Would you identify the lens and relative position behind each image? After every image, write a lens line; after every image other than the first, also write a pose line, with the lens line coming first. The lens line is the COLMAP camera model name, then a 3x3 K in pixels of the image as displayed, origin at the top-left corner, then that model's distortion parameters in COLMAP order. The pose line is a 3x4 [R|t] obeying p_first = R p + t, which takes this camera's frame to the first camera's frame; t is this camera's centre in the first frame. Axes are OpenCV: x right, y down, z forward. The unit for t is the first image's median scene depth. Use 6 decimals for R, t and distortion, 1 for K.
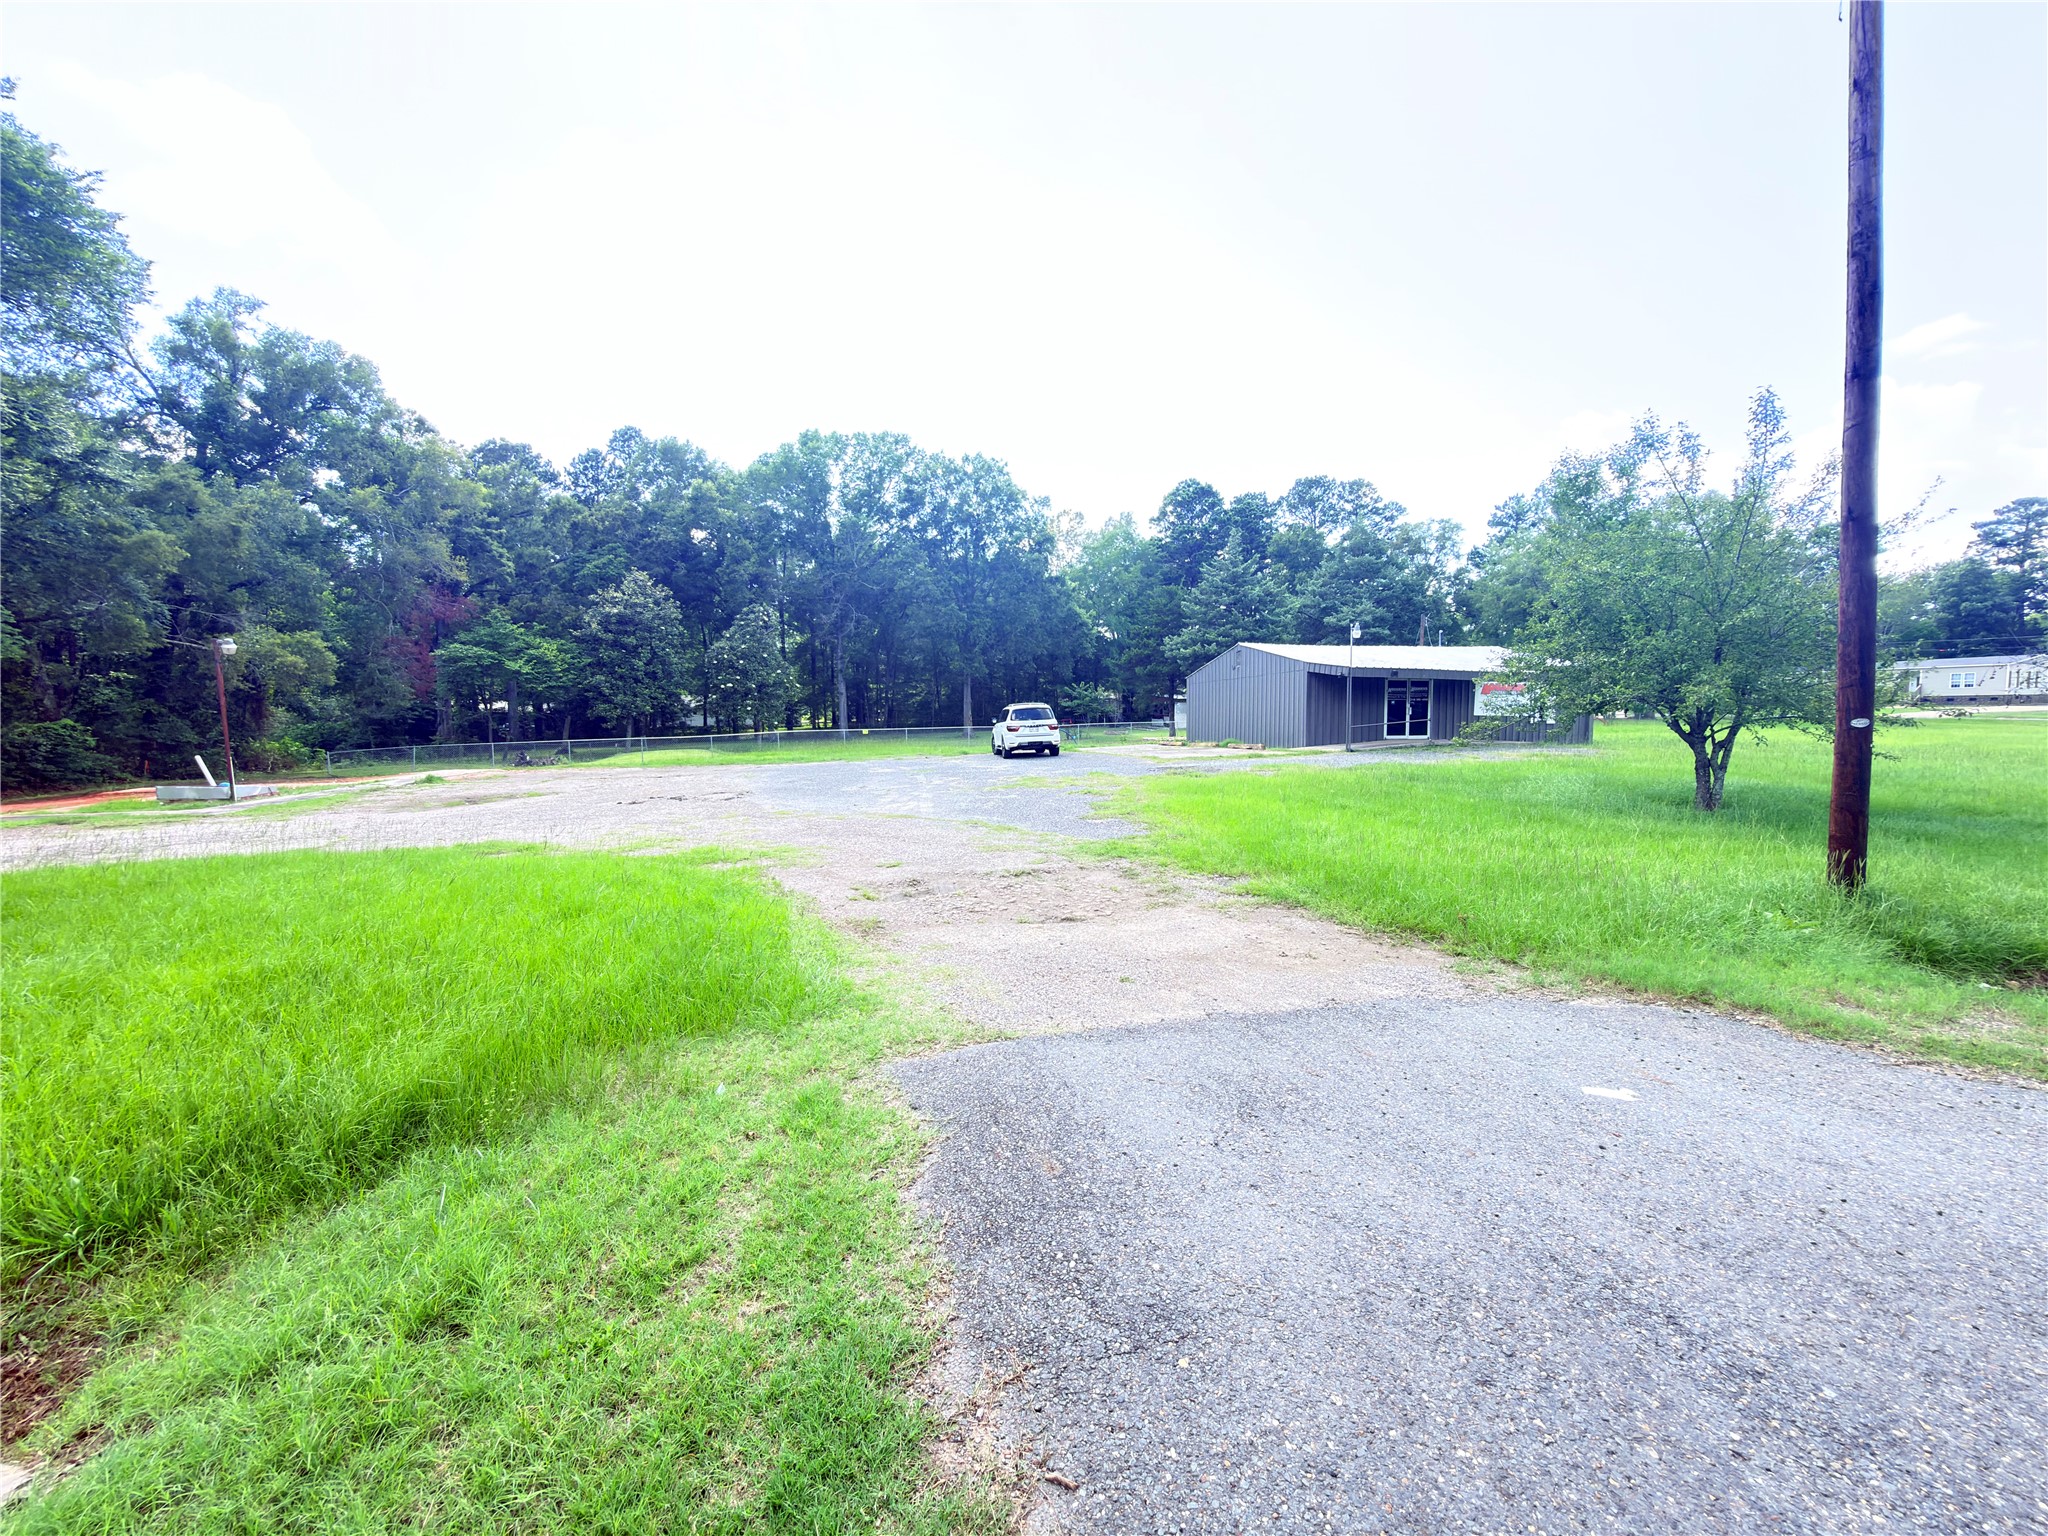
lens RADIAL K [[812.3, 0, 1032.6], [0, 812.3, 777.6], [0, 0, 1]] dist [0.002558, -0.000263]
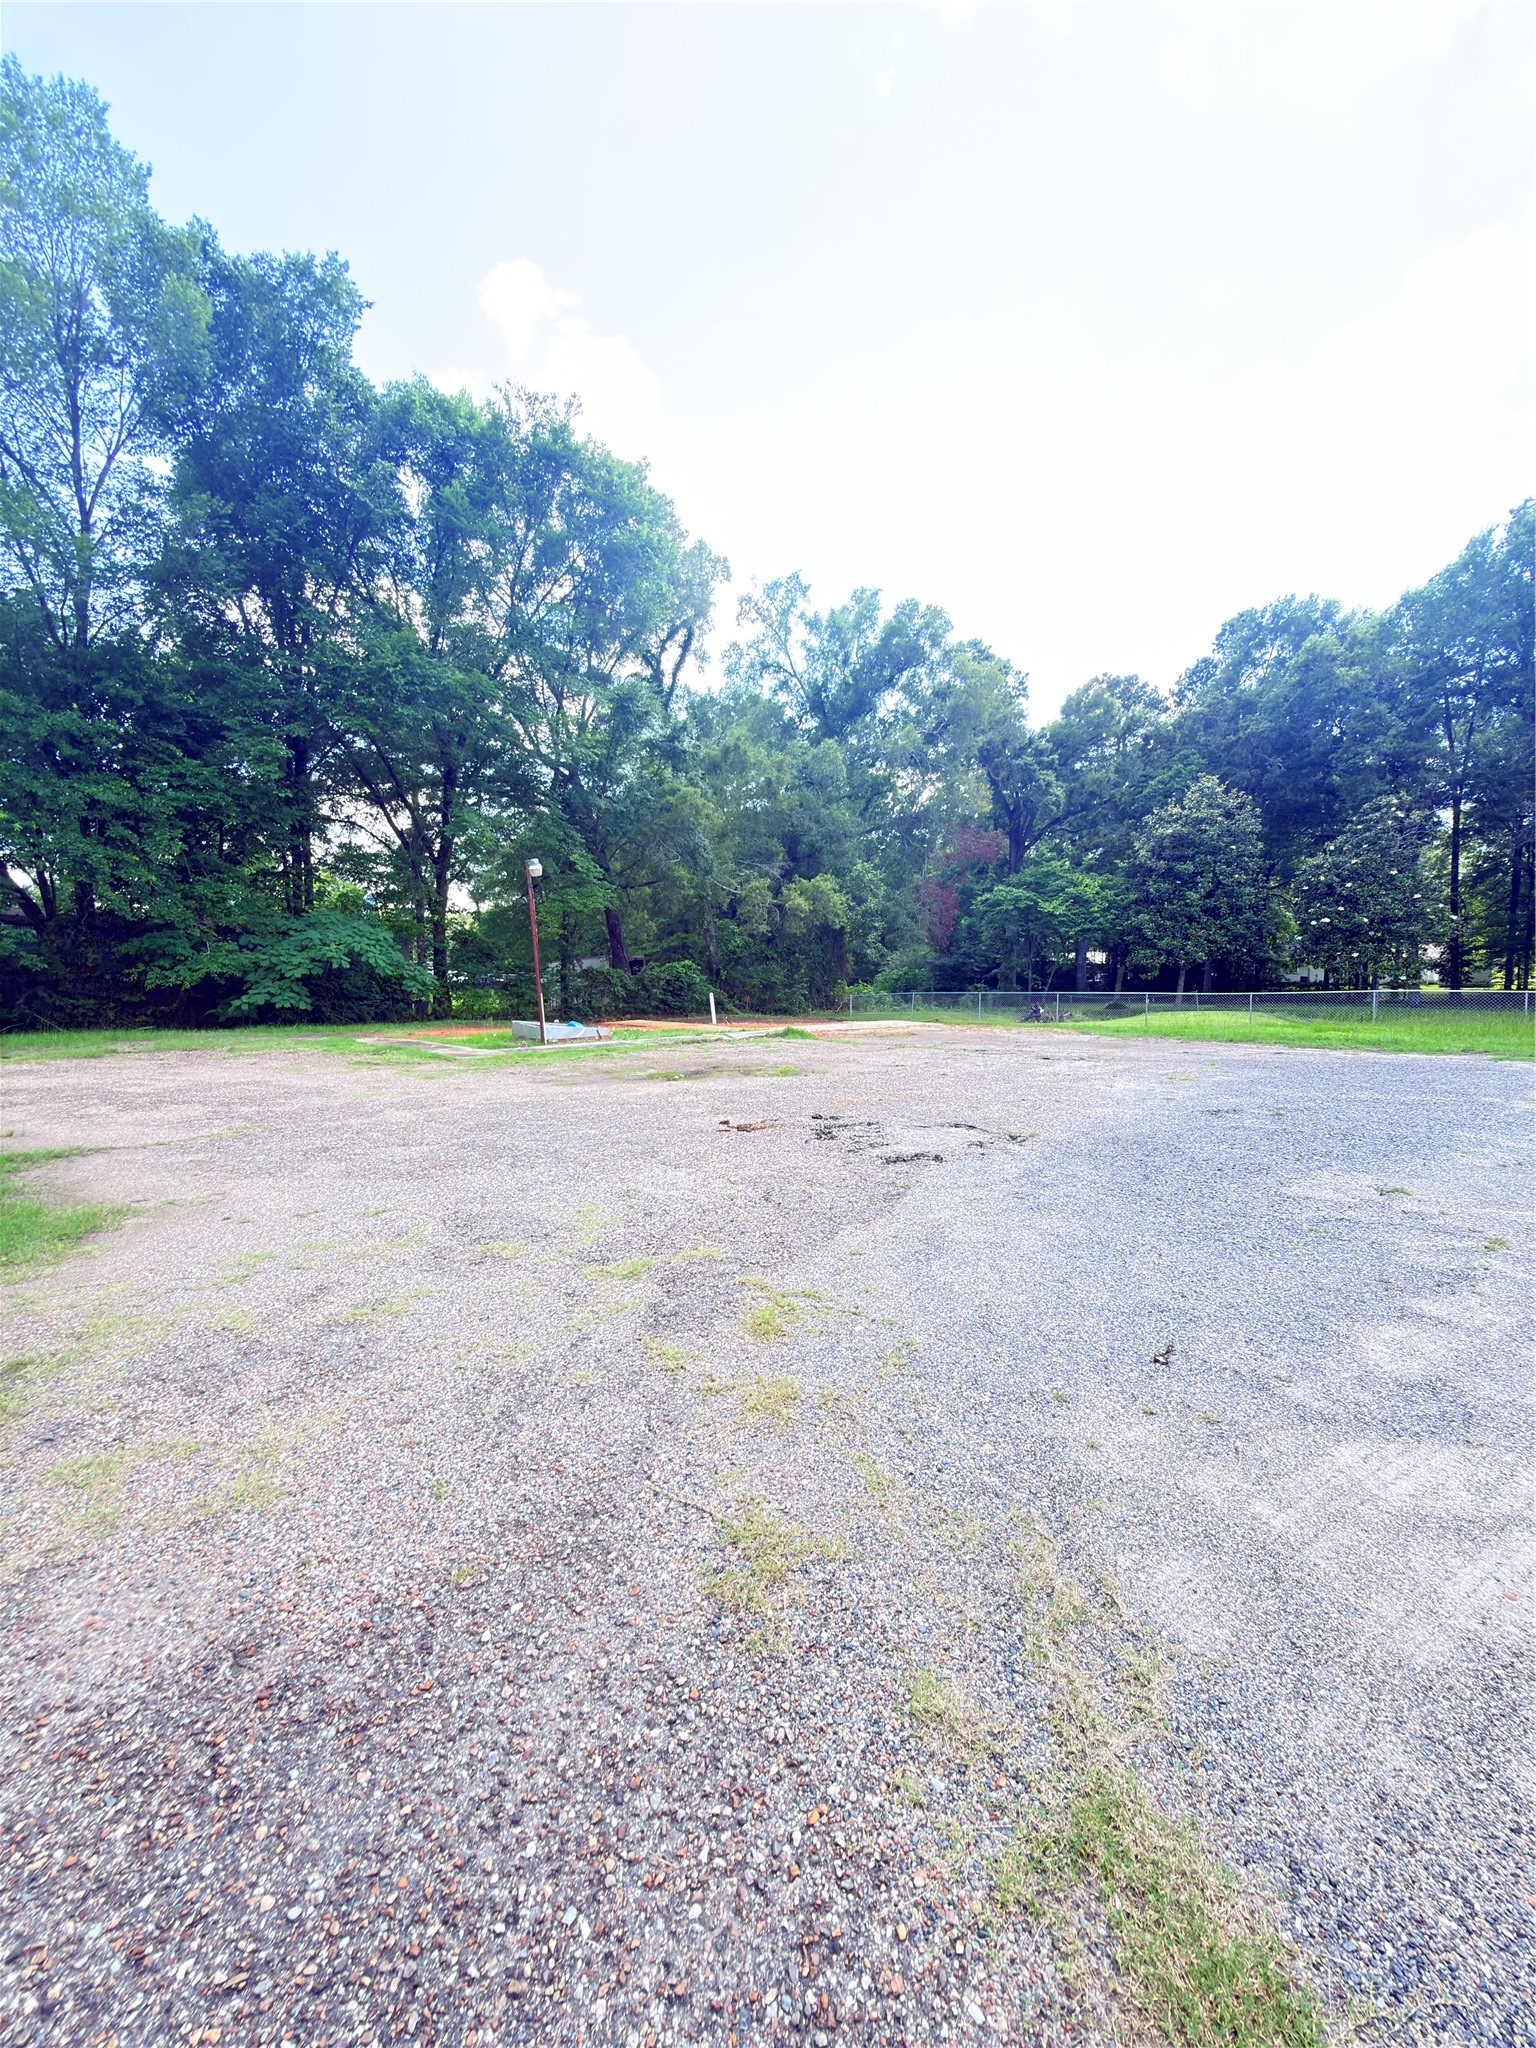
lens RADIAL K [[812.3, 0, 766.7], [0, 812.3, 1025.1], [0, 0, 1]] dist [0.002558, -0.000263]
pose [[0.524417, 0.070364, -0.848549, -0.035832], [-0.078020, 0.996358, 0.034403, -0.014195], [0.847880, 0.048162, 0.527996, 0.255795]]
